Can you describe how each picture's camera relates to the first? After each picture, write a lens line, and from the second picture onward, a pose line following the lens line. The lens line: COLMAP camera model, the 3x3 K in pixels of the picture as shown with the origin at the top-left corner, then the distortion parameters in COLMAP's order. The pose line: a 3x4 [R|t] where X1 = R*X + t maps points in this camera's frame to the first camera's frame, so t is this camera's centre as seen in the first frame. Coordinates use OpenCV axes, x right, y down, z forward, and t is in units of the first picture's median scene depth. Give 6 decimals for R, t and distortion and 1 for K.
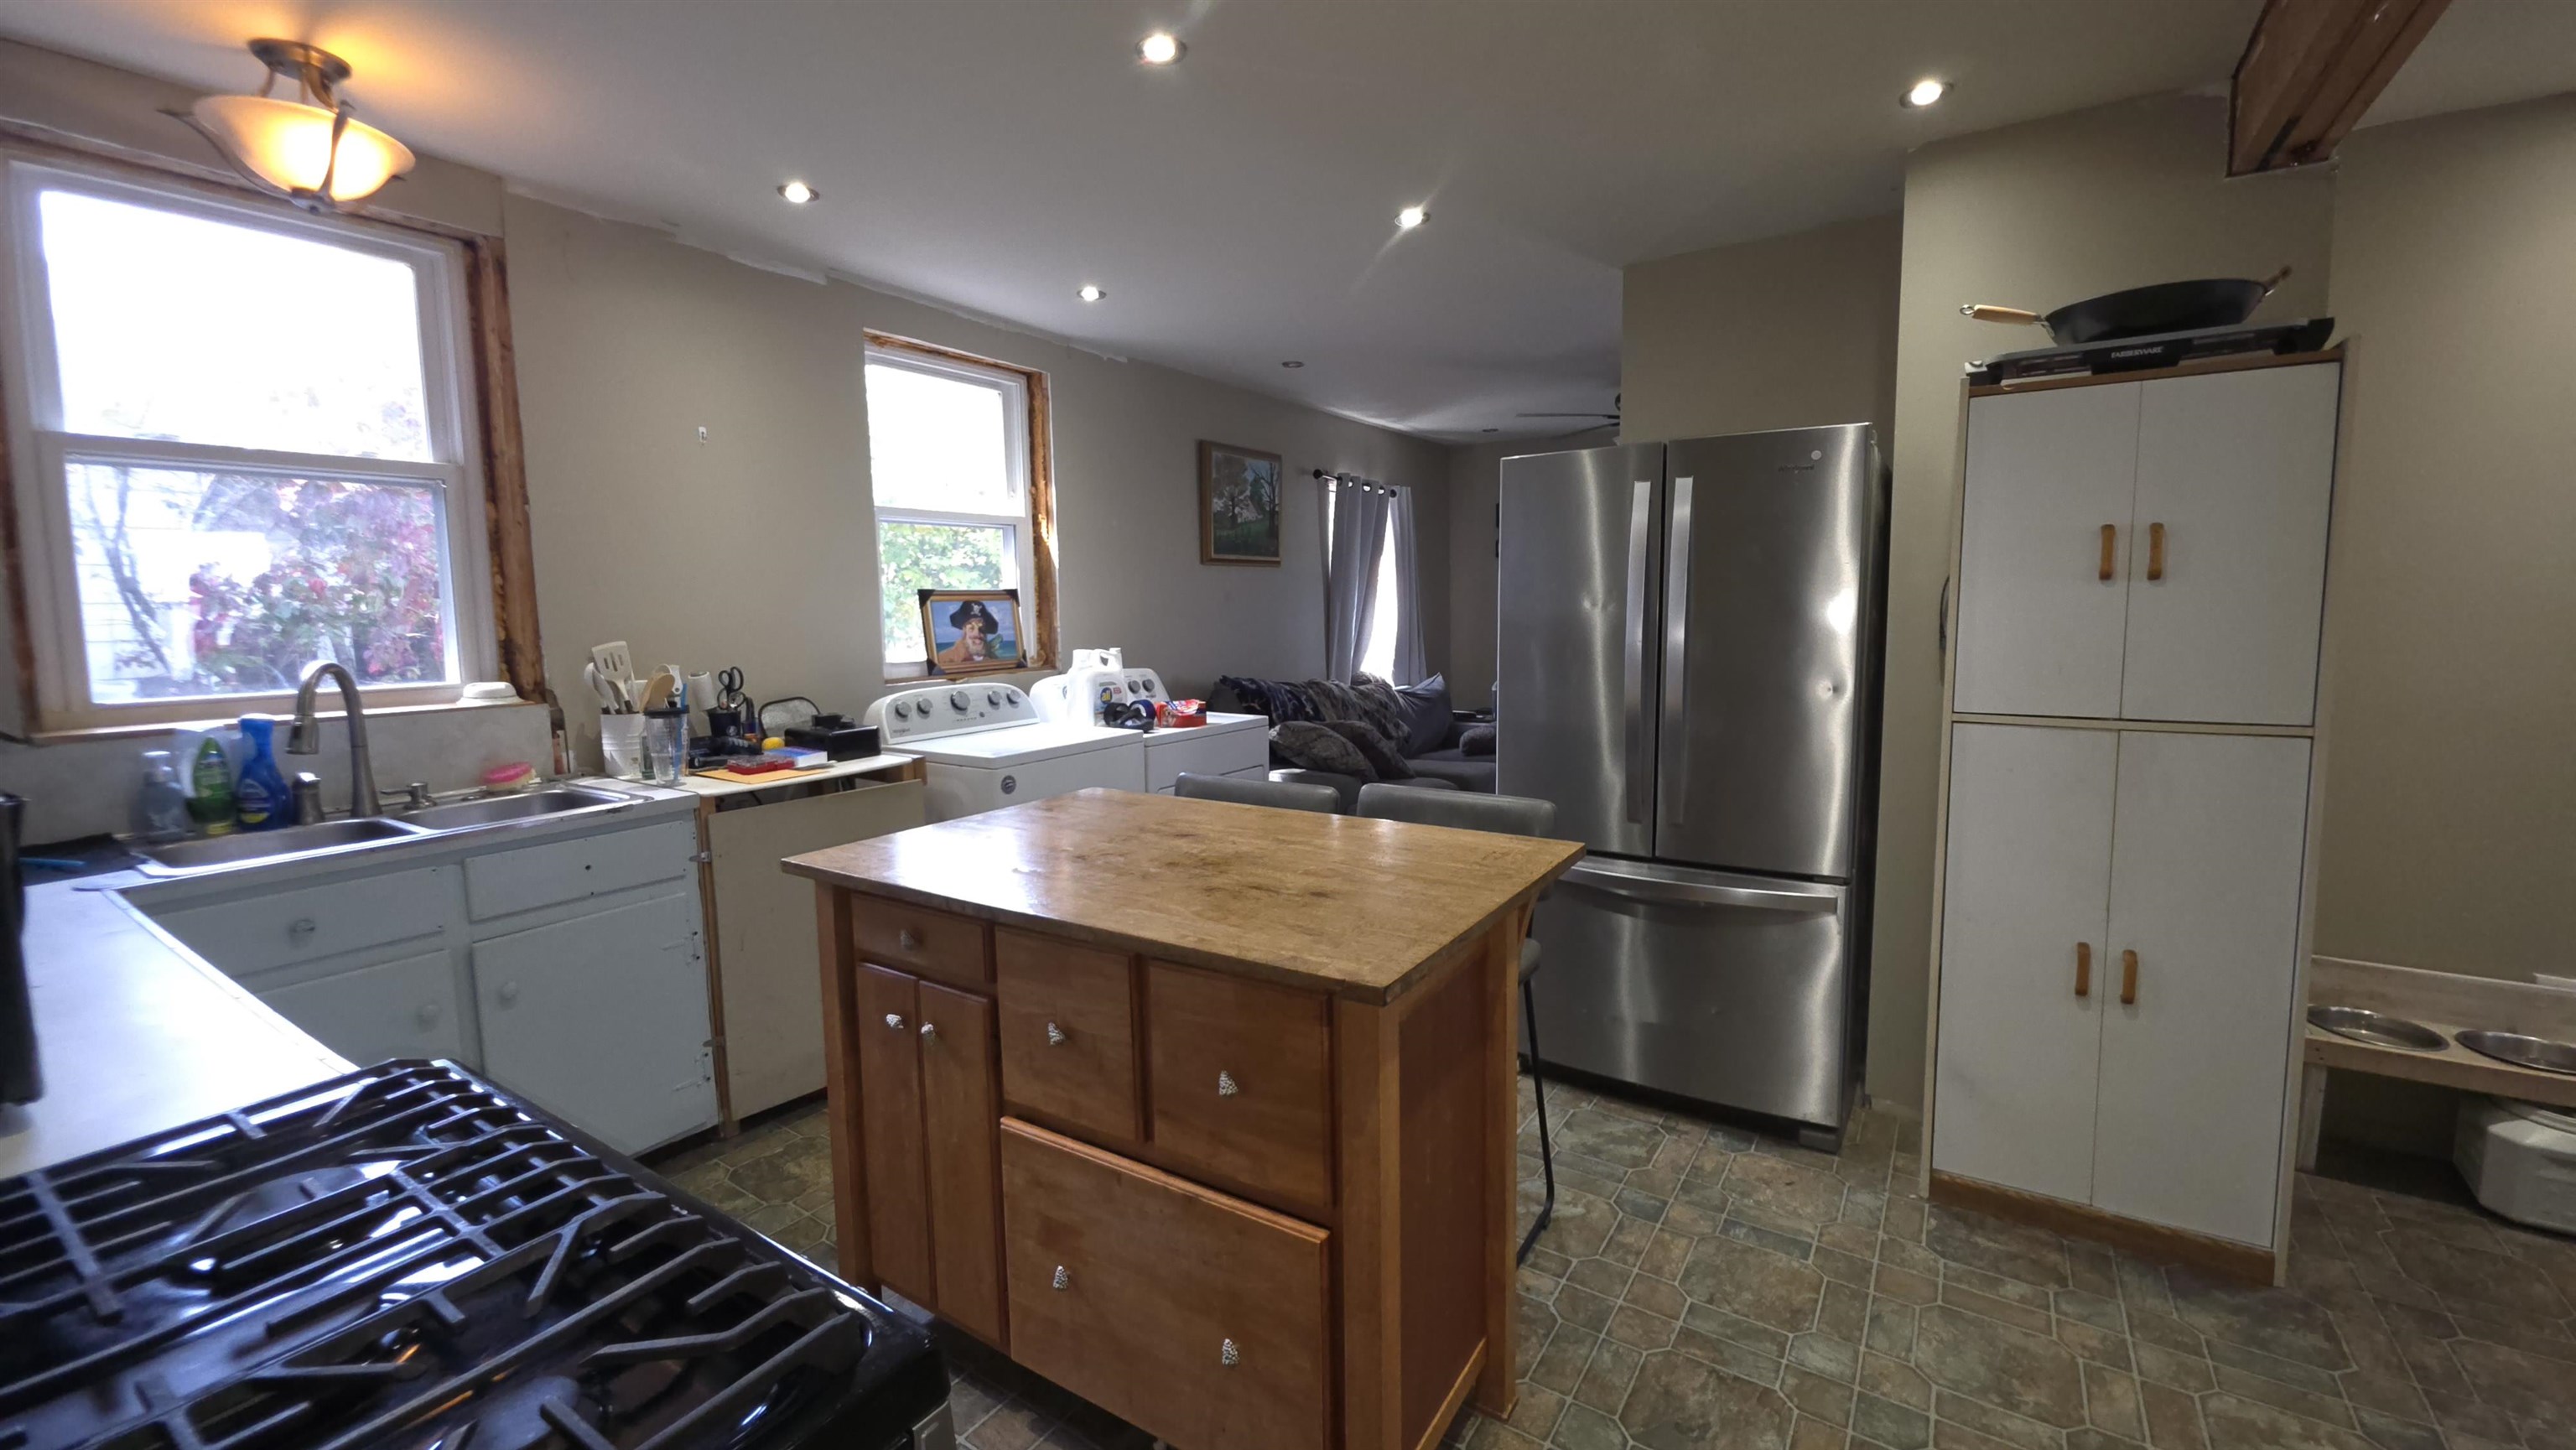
lens RADIAL K [[1015.5, 0, 1252.4], [0, 1015.5, 688.4], [0, 0, 1]] dist [-0.002005, -0.005139]
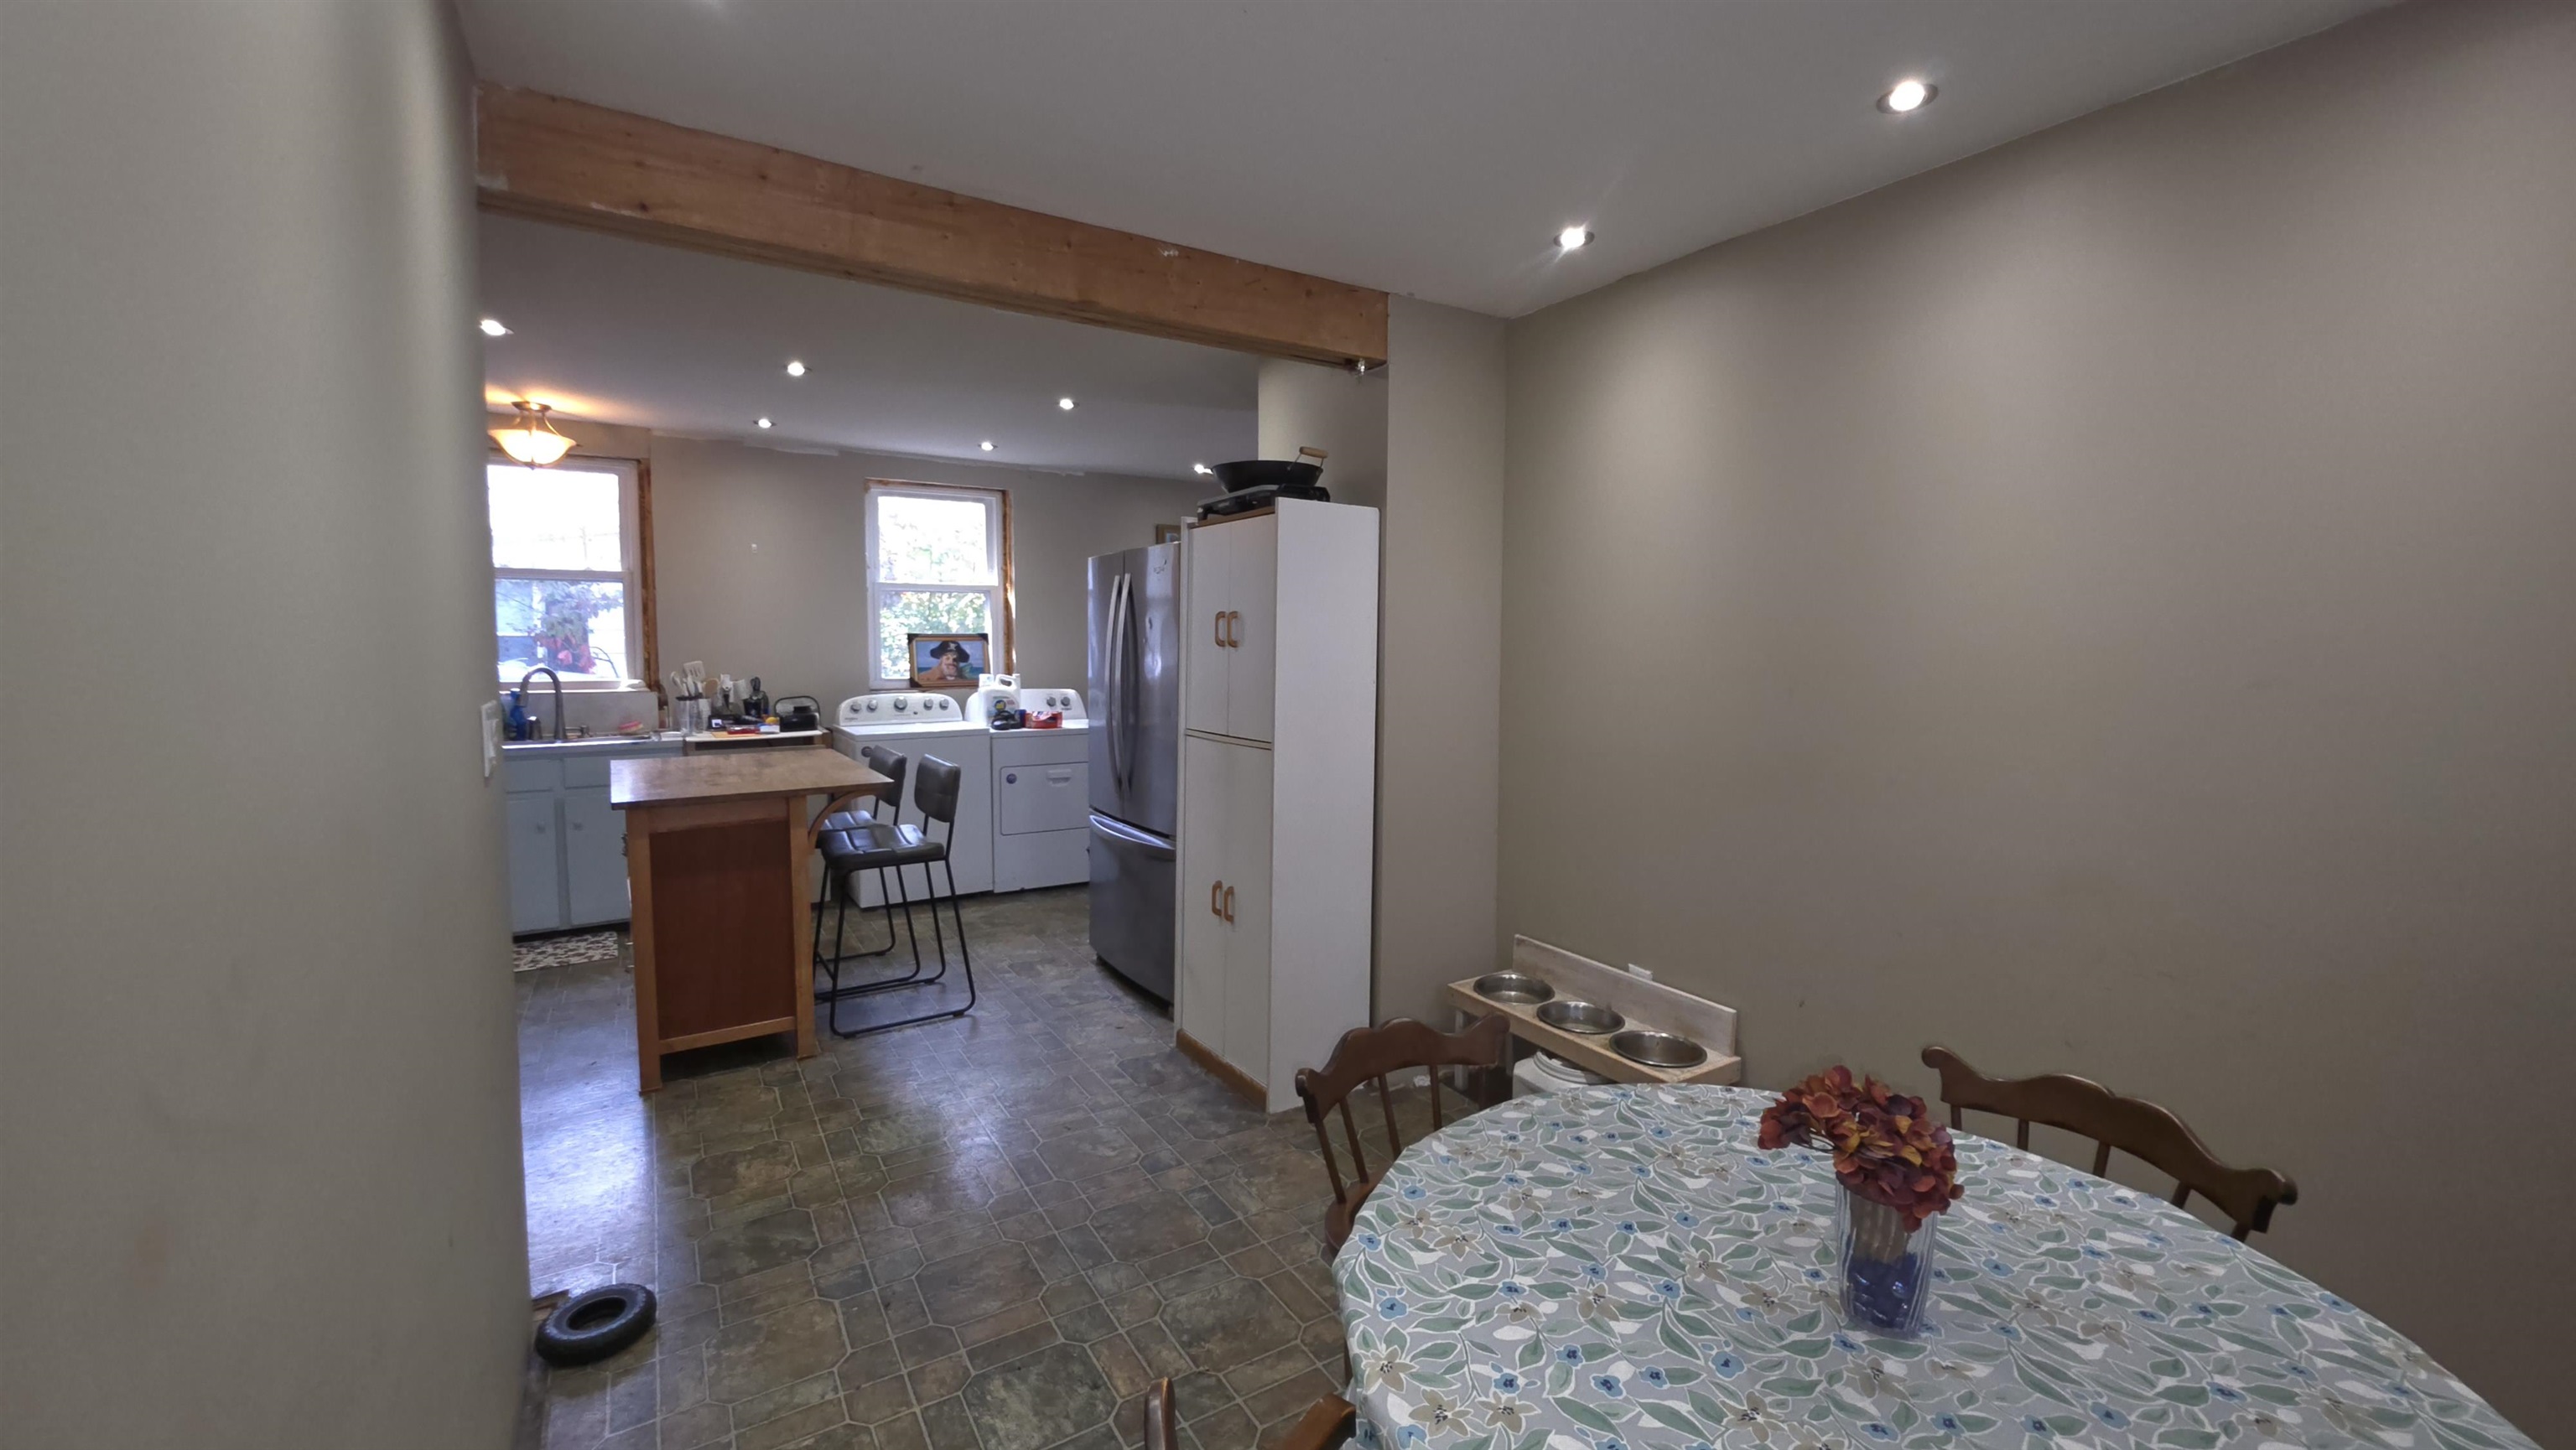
lens RADIAL K [[1015.5, 0, 1288.1], [0, 1015.5, 684.7], [0, 0, 1]] dist [-0.002005, -0.005139]
pose [[0.916242, 0.034775, -0.399113, 1.140130], [-0.048061, 0.998572, -0.023325, -0.011548], [0.397732, 0.040553, 0.916605, -0.292318]]
